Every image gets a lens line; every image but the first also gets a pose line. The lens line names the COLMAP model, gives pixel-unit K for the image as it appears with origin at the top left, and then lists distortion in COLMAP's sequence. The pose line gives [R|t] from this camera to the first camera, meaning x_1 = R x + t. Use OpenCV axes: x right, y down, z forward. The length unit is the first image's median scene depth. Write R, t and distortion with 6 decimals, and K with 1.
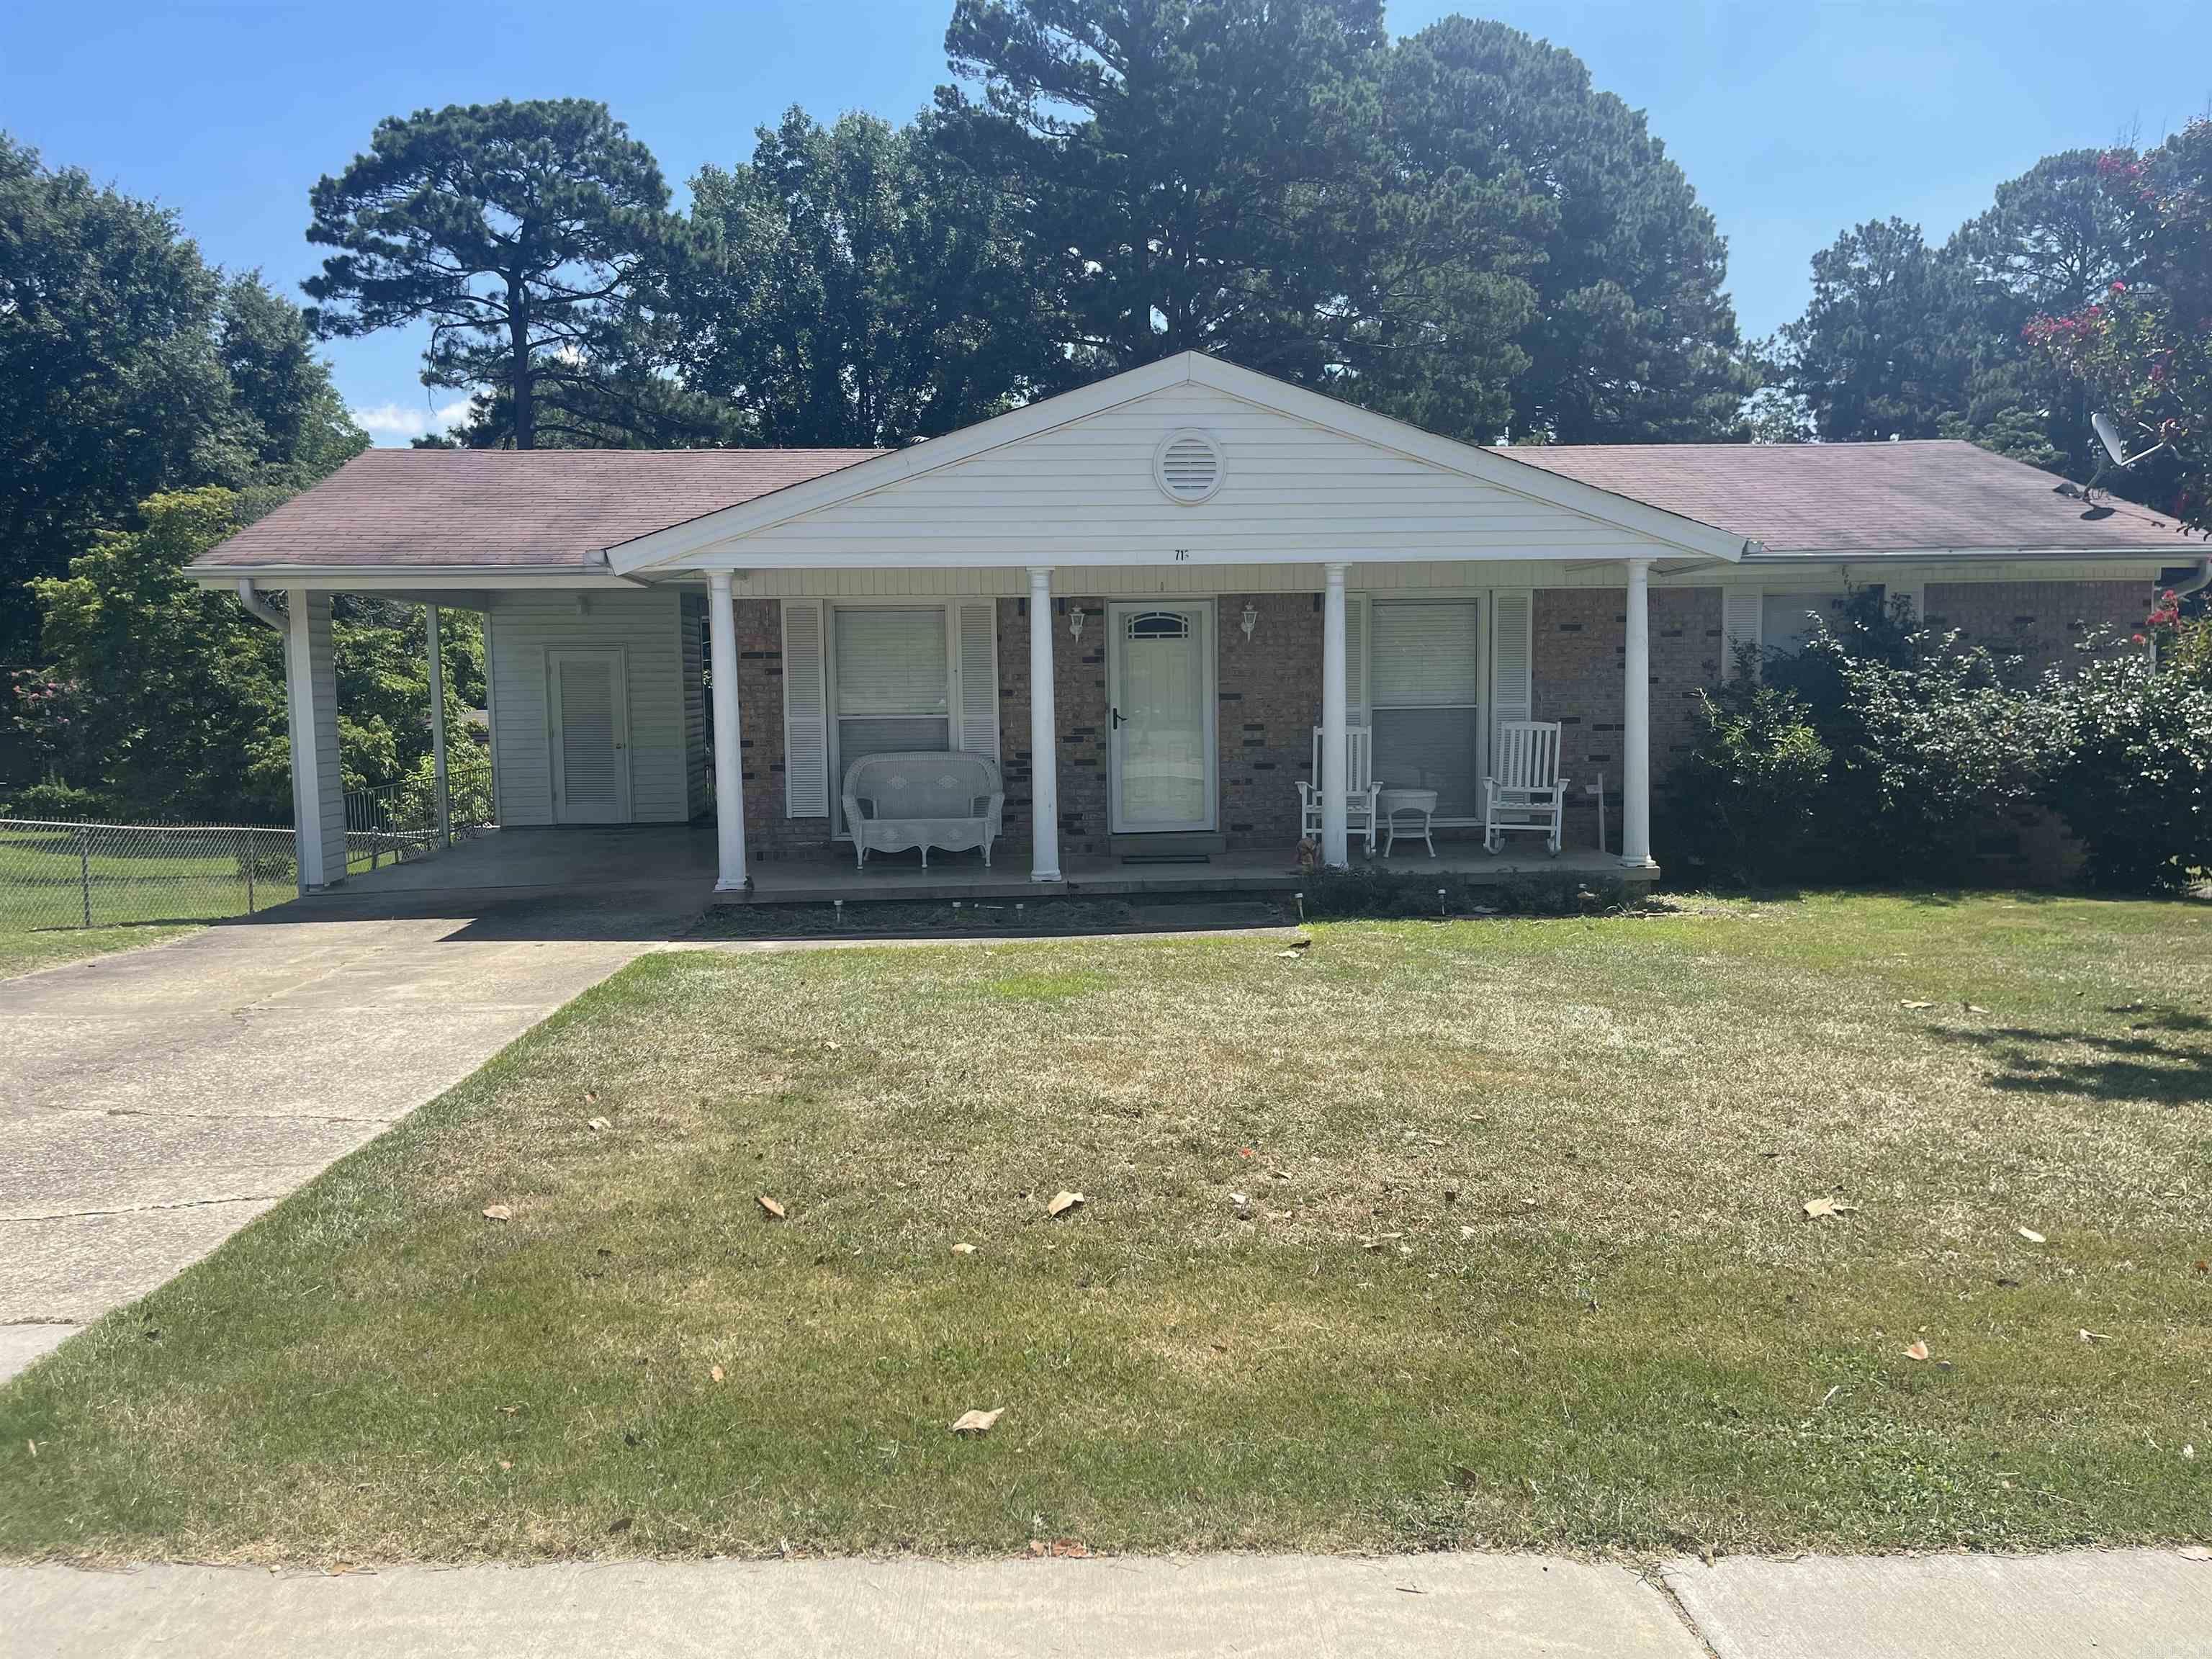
lens RADIAL K [[1665.5, 0, 1106.0], [0, 1665.5, 829.5], [0, 0, 1]] dist [0.069430, -0.098368]
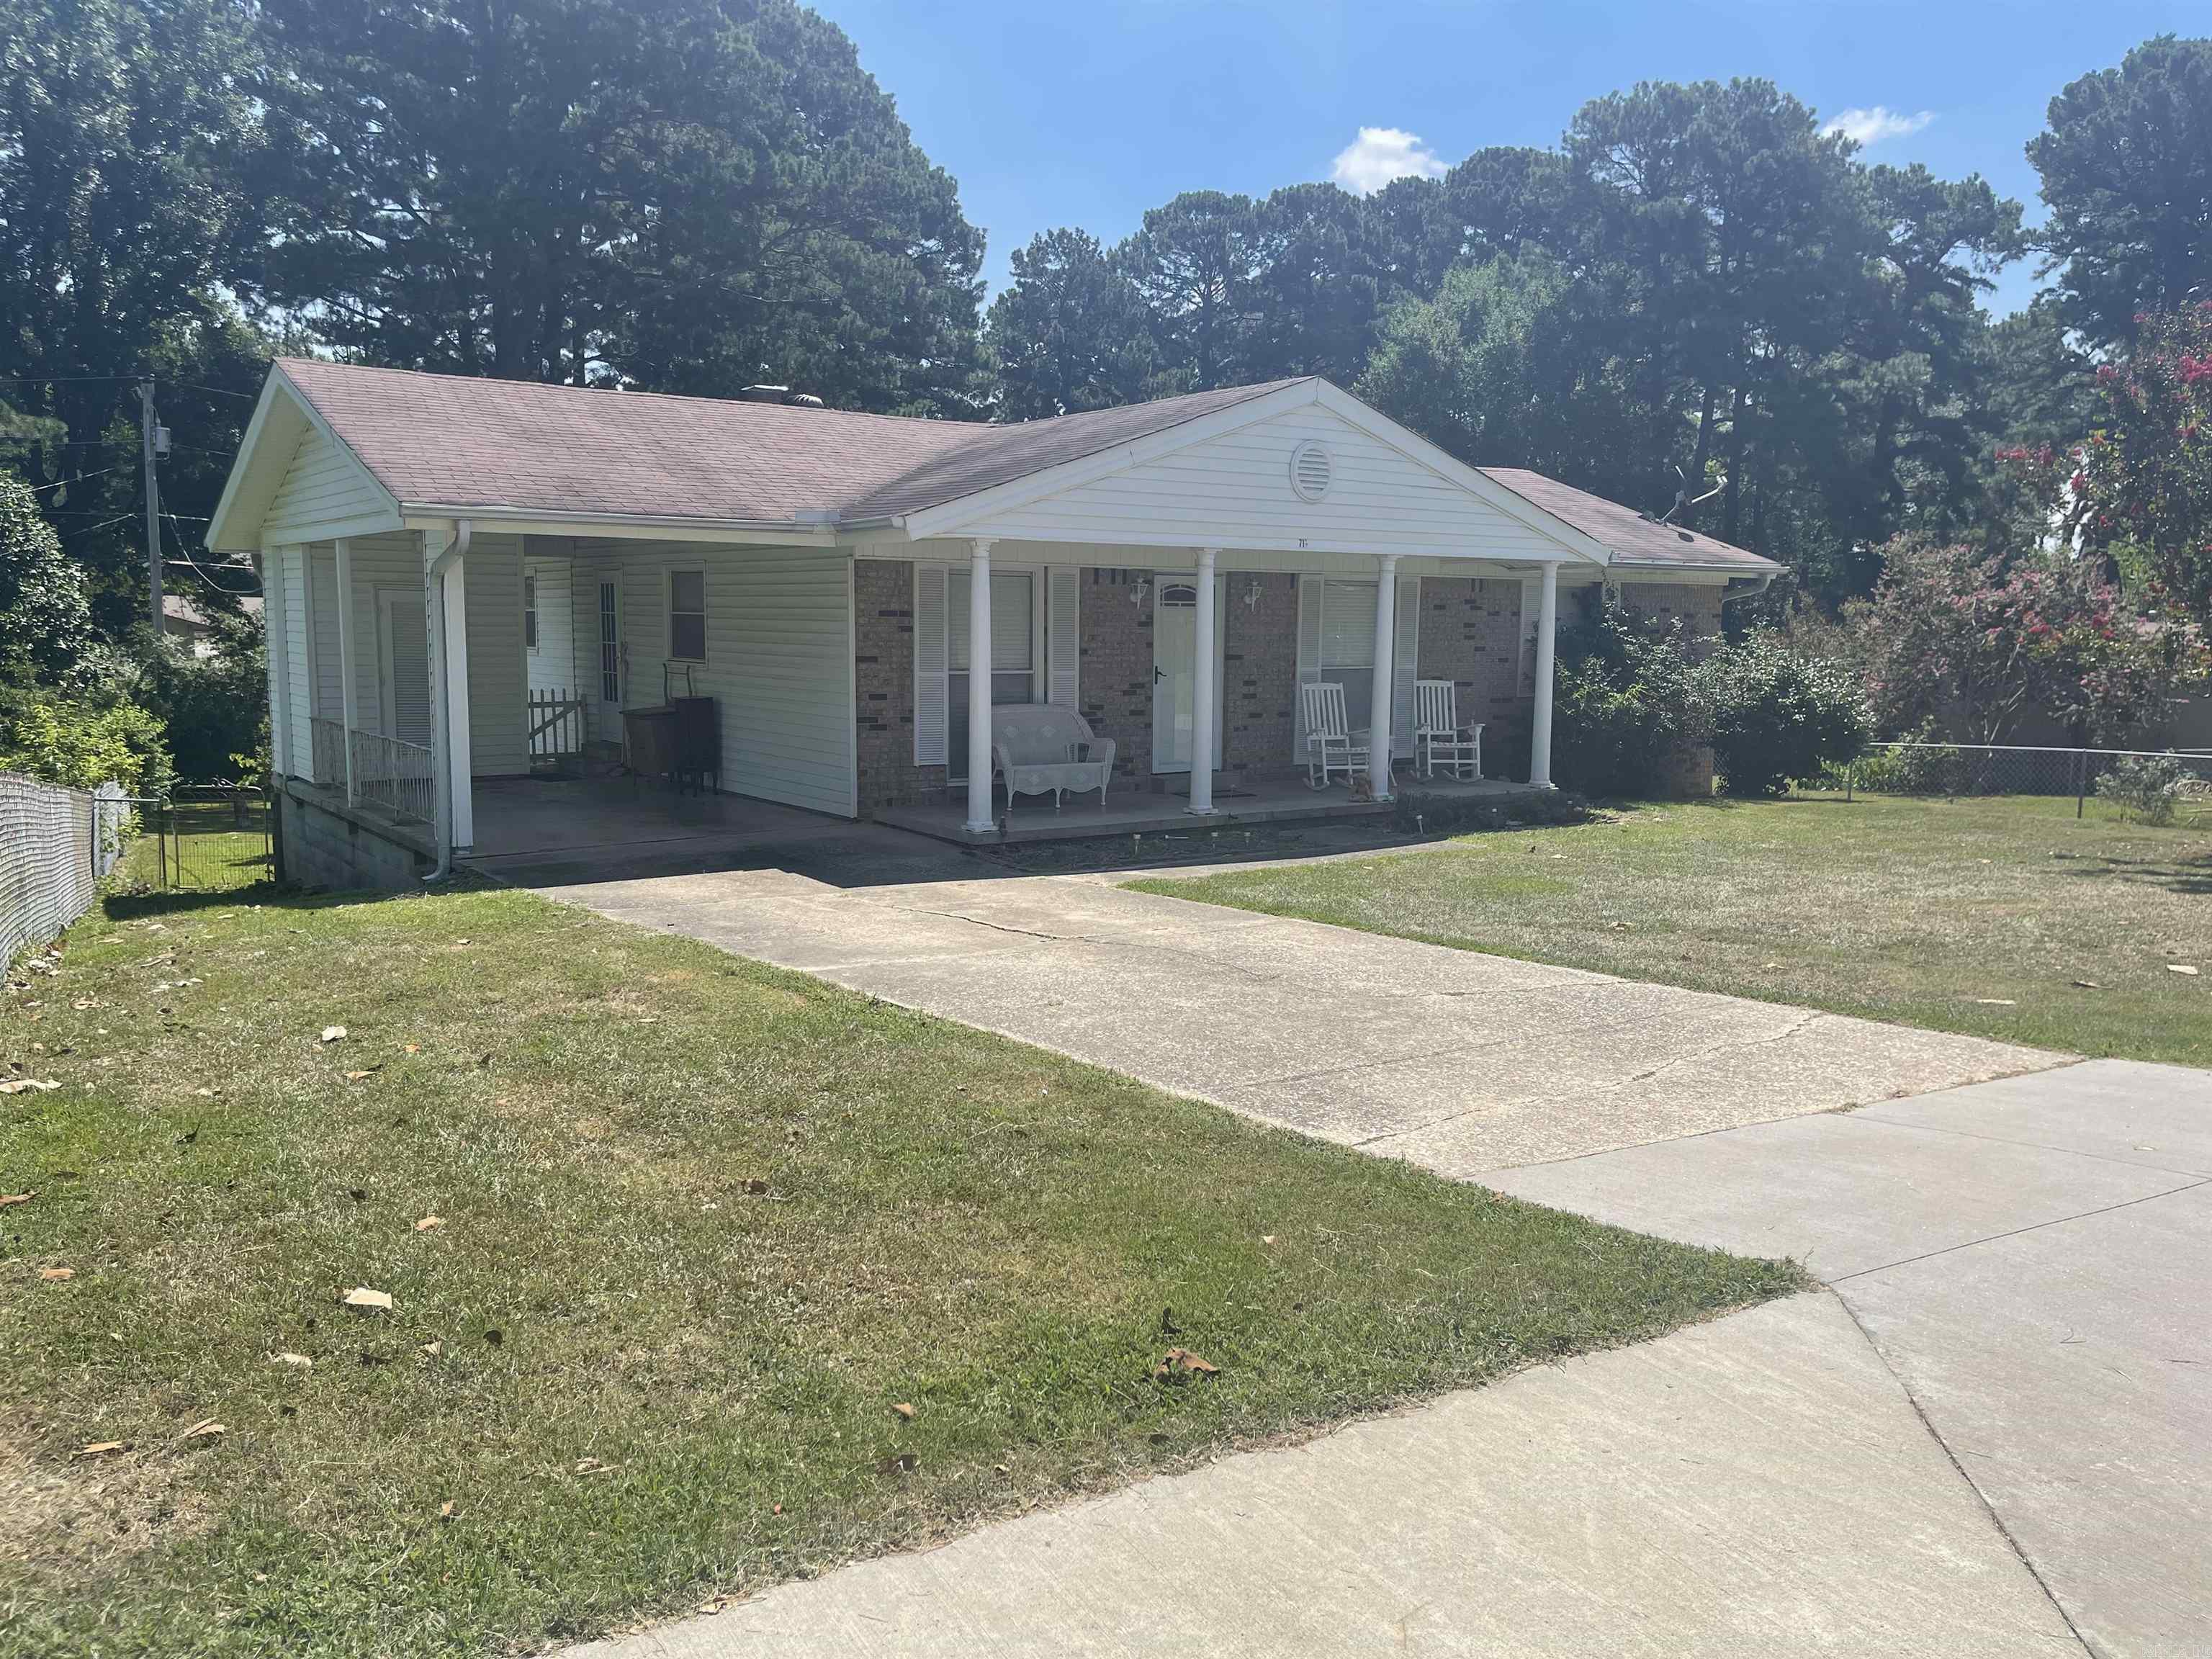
lens RADIAL K [[1665.5, 0, 1106.0], [0, 1665.5, 829.5], [0, 0, 1]] dist [0.069430, -0.098368]
pose [[0.856695, -0.040365, 0.514242, -0.628695], [0.022320, 0.998901, 0.041223, -0.007566], [-0.515341, -0.023837, 0.856654, 0.017871]]
